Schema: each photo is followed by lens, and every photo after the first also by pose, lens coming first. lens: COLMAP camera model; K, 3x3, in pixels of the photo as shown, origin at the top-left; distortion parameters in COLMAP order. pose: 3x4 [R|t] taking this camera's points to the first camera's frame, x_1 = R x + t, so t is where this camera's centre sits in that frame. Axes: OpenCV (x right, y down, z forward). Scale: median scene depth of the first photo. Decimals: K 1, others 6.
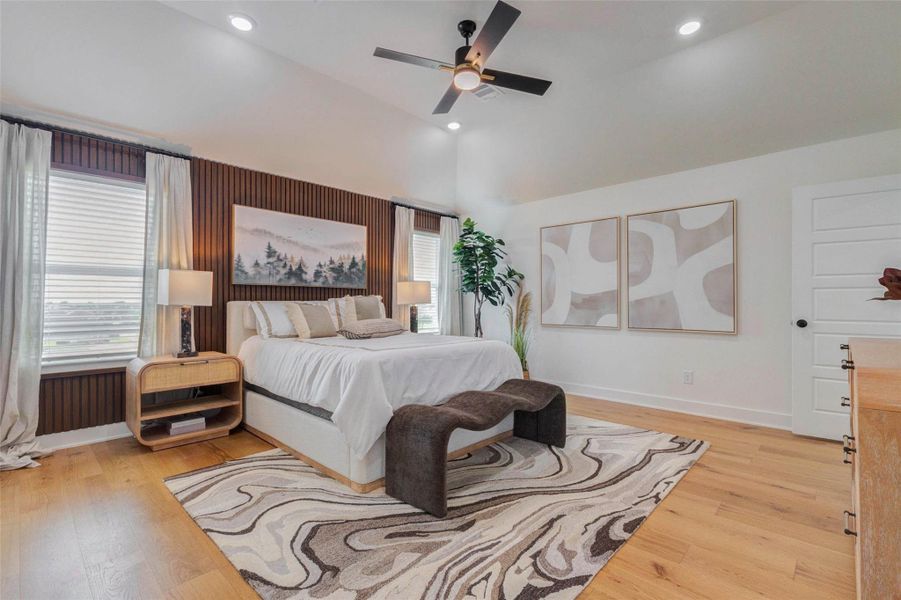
lens RADIAL K [[406.8, 0, 449.9], [0, 406.8, 314.6], [0, 0, 1]] dist [0.000452, 0.000323]
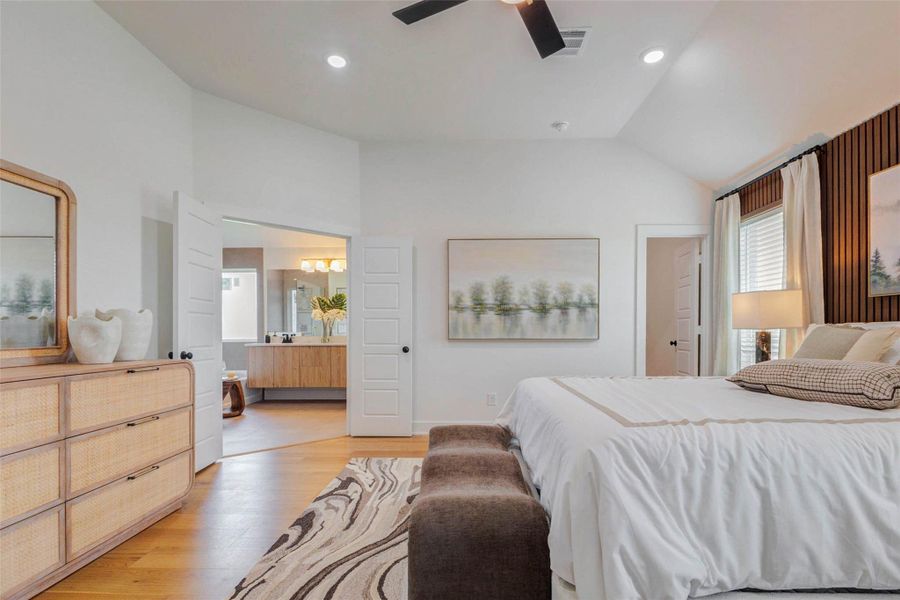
lens RADIAL K [[416.9, 0, 451.0], [0, 416.9, 329.2], [0, 0, 1]] dist [-0.000120, 0.000067]
pose [[-0.746048, -0.000391, -0.665892, 0.816299], [-0.015055, 0.999754, 0.016281, -0.045119], [0.665722, 0.022171, -0.745870, 2.034327]]
